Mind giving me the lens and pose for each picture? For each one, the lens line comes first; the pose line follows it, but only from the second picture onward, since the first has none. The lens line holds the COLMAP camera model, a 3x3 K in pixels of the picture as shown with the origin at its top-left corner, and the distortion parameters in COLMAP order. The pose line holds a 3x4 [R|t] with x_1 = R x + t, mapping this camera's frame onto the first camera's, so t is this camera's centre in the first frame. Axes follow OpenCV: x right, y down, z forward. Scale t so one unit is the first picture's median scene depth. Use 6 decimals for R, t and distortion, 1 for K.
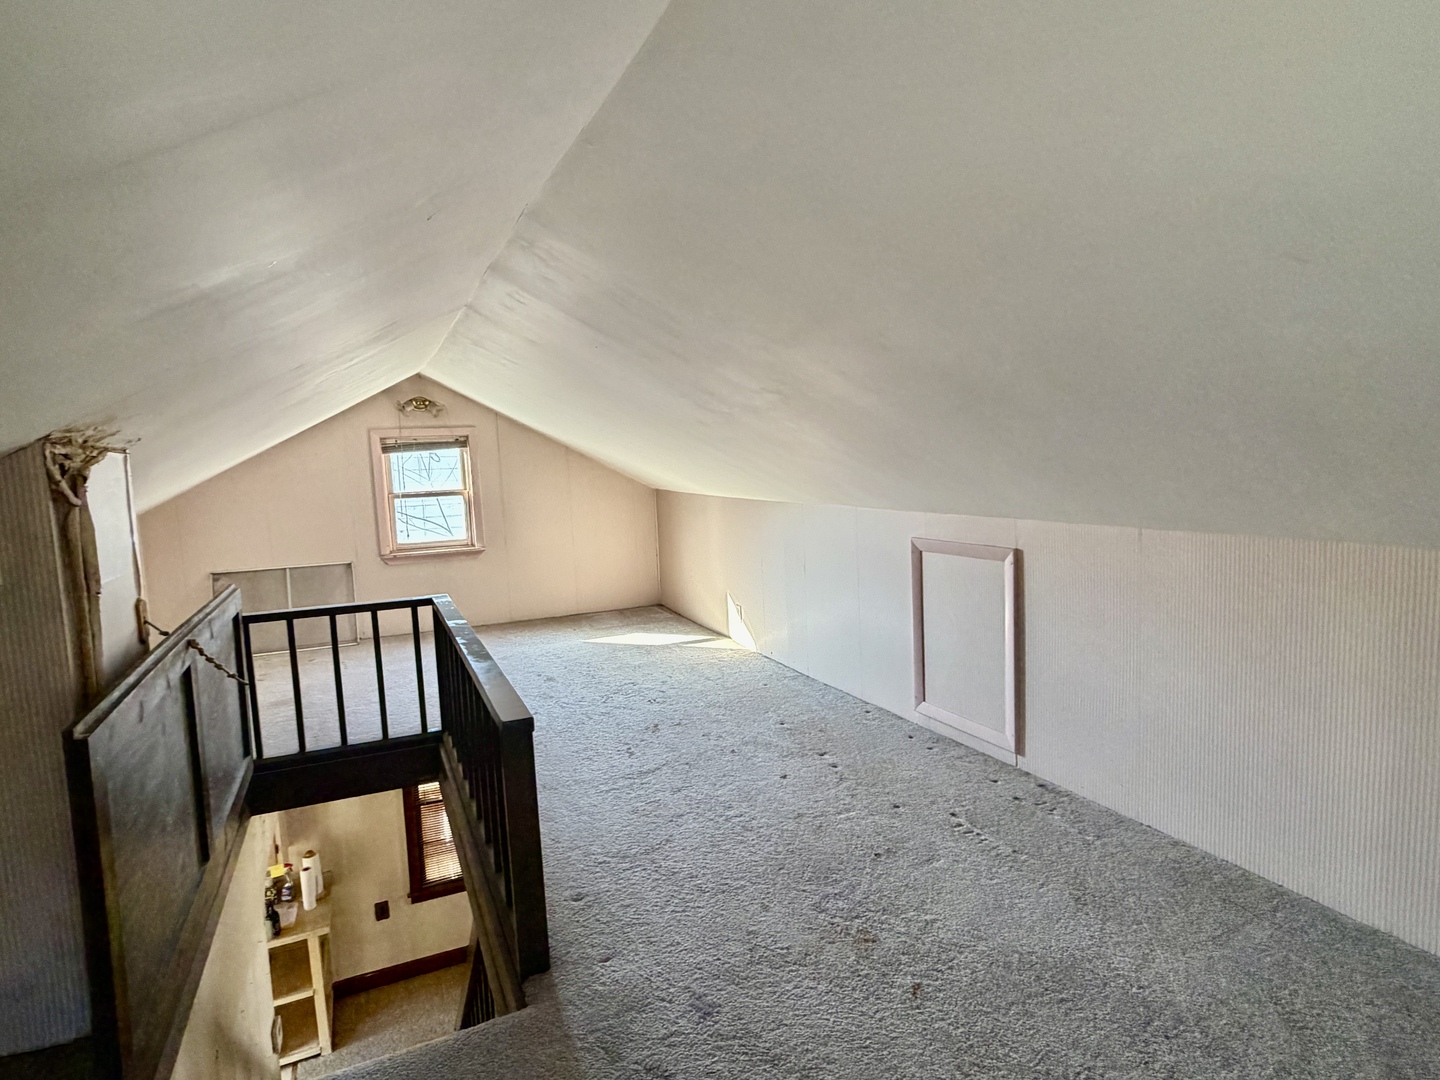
lens RADIAL K [[804.0, 0, 715.2], [0, 804.0, 539.0], [0, 0, 1]] dist [0.004703, 0.001400]
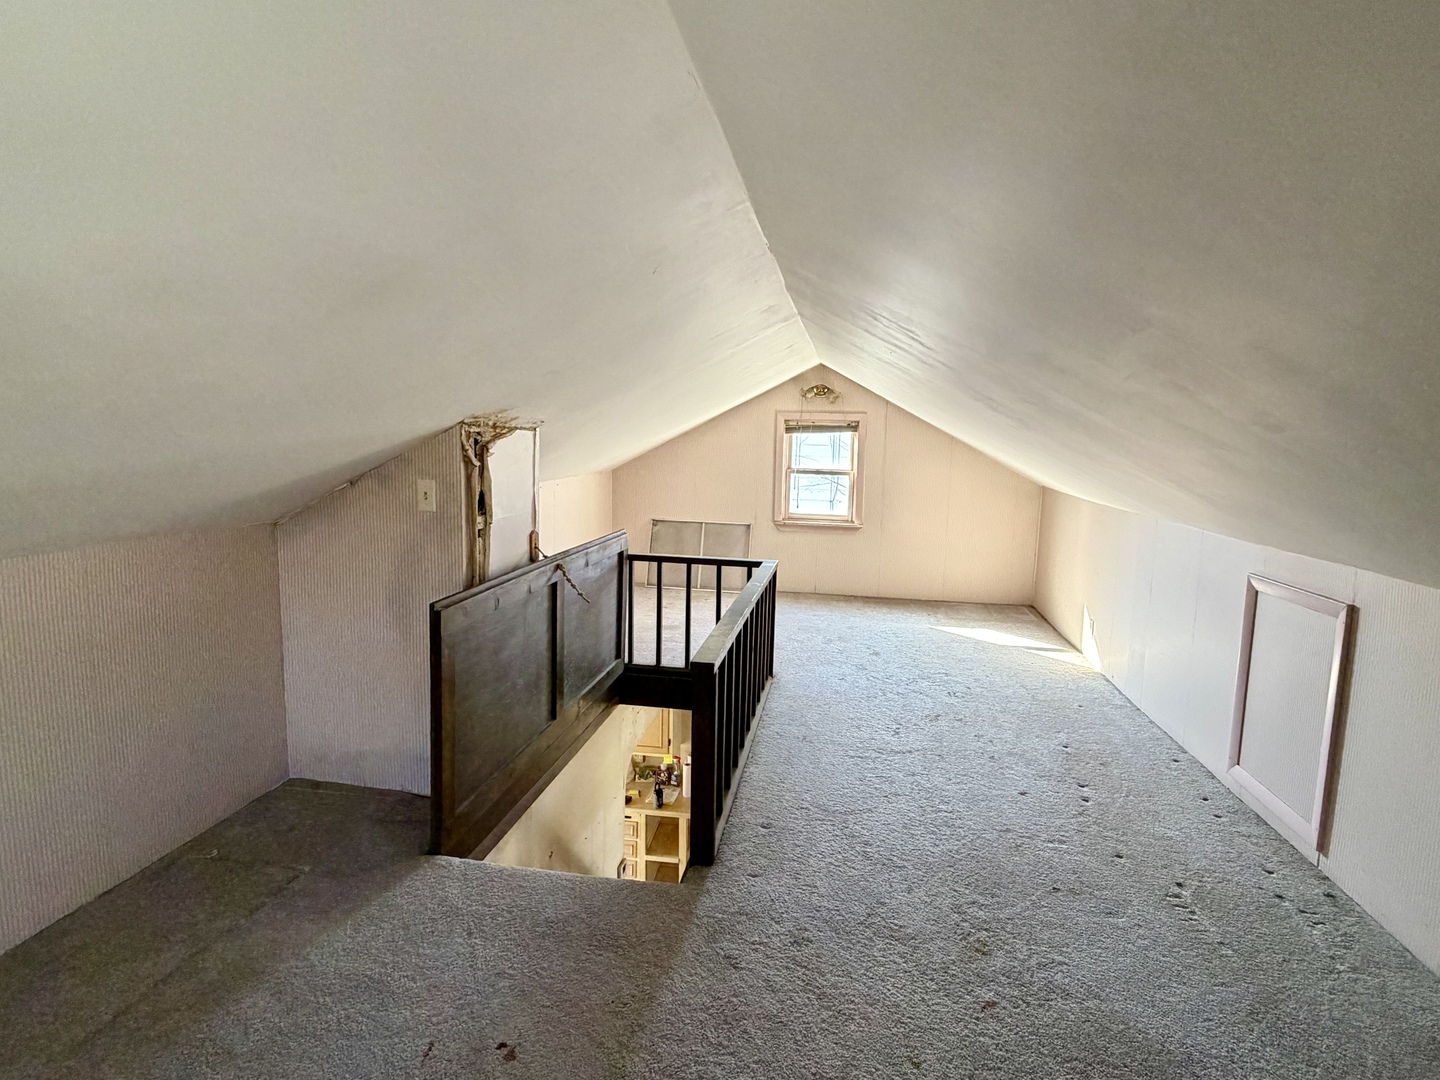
lens RADIAL K [[804.0, 0, 714.0], [0, 804.0, 544.1], [0, 0, 1]] dist [0.001740, 0.000393]
pose [[0.827178, 0.132995, -0.545975, 0.213530], [-0.113919, 0.991103, 0.068832, -0.023705], [0.550271, 0.005260, 0.834969, -0.020979]]
